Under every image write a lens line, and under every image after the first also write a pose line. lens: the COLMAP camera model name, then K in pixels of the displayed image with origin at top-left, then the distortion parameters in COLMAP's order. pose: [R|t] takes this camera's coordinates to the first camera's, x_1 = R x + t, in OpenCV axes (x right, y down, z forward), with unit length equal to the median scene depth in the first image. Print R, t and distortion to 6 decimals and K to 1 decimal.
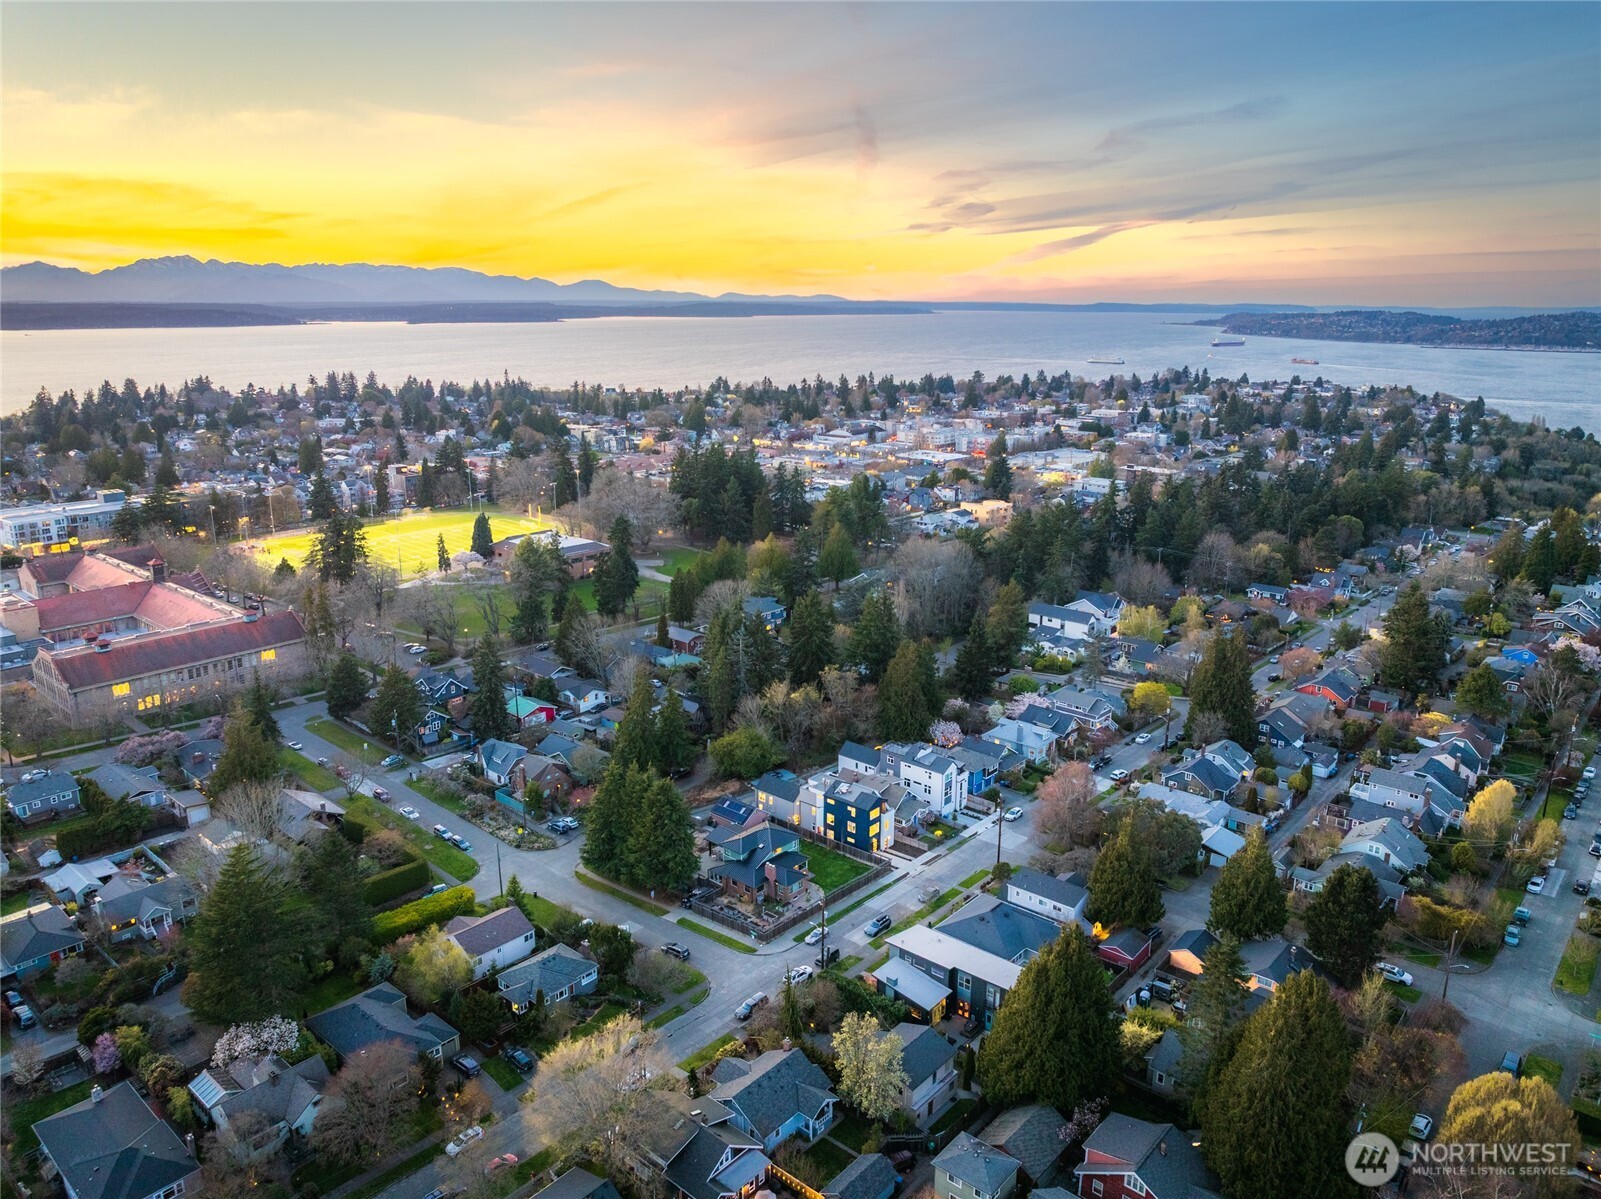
lens RADIAL K [[1116.7, 0, 800.5], [0, 1116.7, 599.5], [0, 0, 1]] dist [-0.013191, 0.003198]
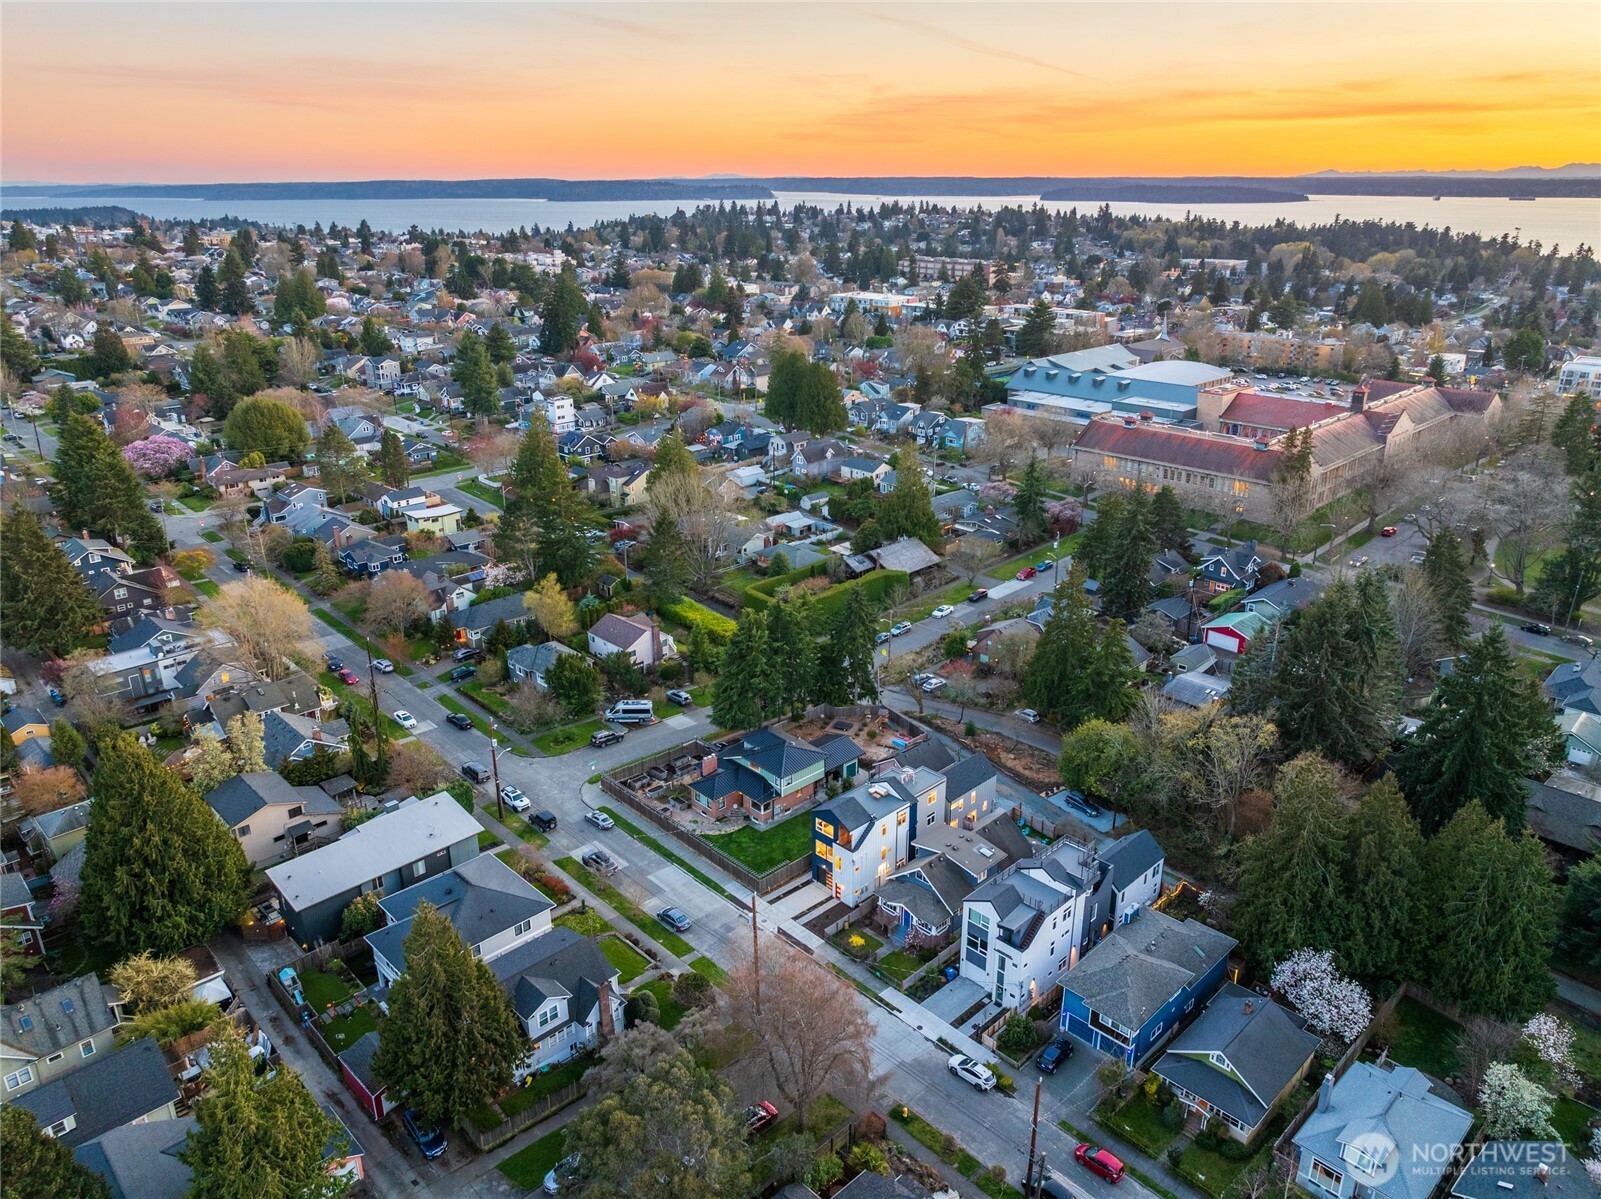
lens RADIAL K [[1116.7, 0, 800.5], [0, 1116.7, 599.5], [0, 0, 1]] dist [-0.013191, 0.003198]
pose [[-0.073416, 0.352580, -0.932897, 0.496429], [-0.254629, 0.897792, 0.359351, -0.119821], [0.964248, 0.263925, 0.023865, 0.762524]]
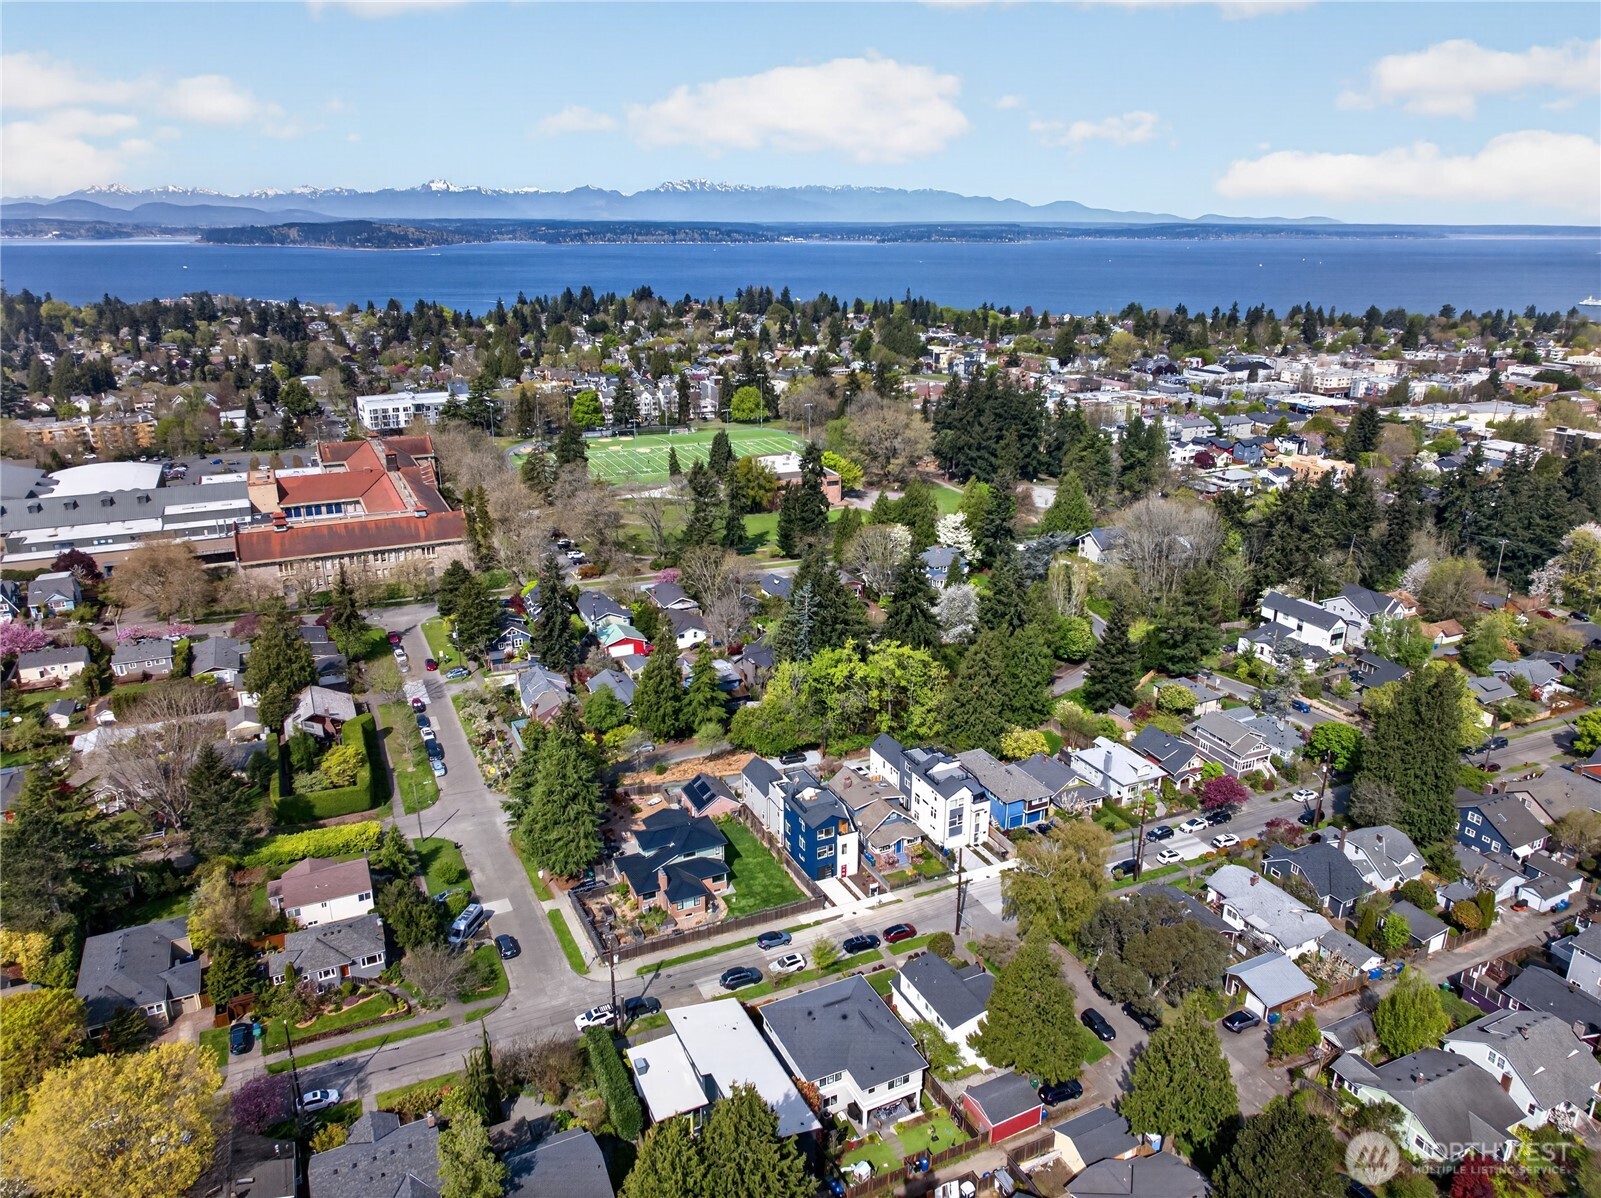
lens RADIAL K [[1092.7, 0, 800.5], [0, 1092.7, 599.0], [0, 0, 1]] dist [-0.000043, 0.001108]
pose [[0.920929, 0.130194, -0.367340, 0.261100], [-0.103928, 0.990460, 0.090493, -0.039552], [0.375617, -0.045161, 0.925674, 0.211403]]
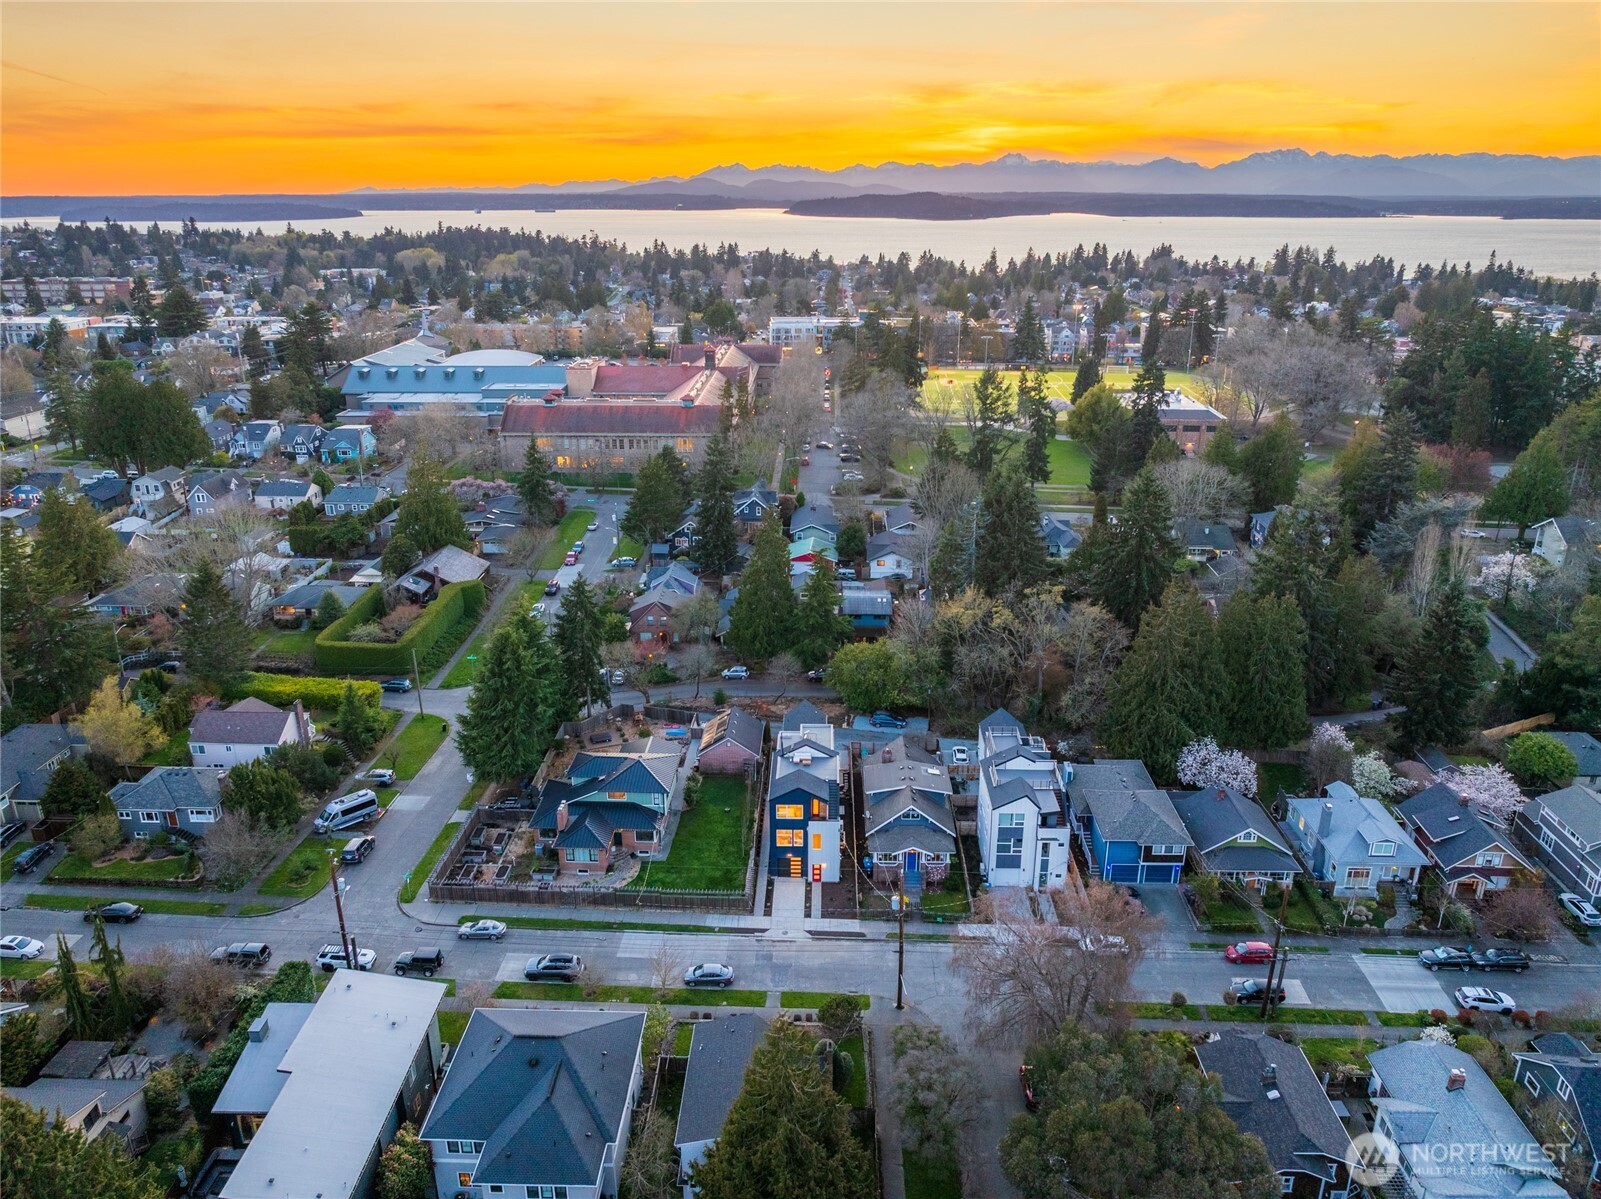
lens RADIAL K [[1122.9, 0, 800.5], [0, 1122.9, 599.5], [0, 0, 1]] dist [-0.021398, 0.004107]
pose [[0.639963, 0.261372, -0.722587, 0.368501], [-0.197702, 0.964721, 0.173860, -0.009831], [0.742537, 0.031593, 0.669059, 0.503695]]
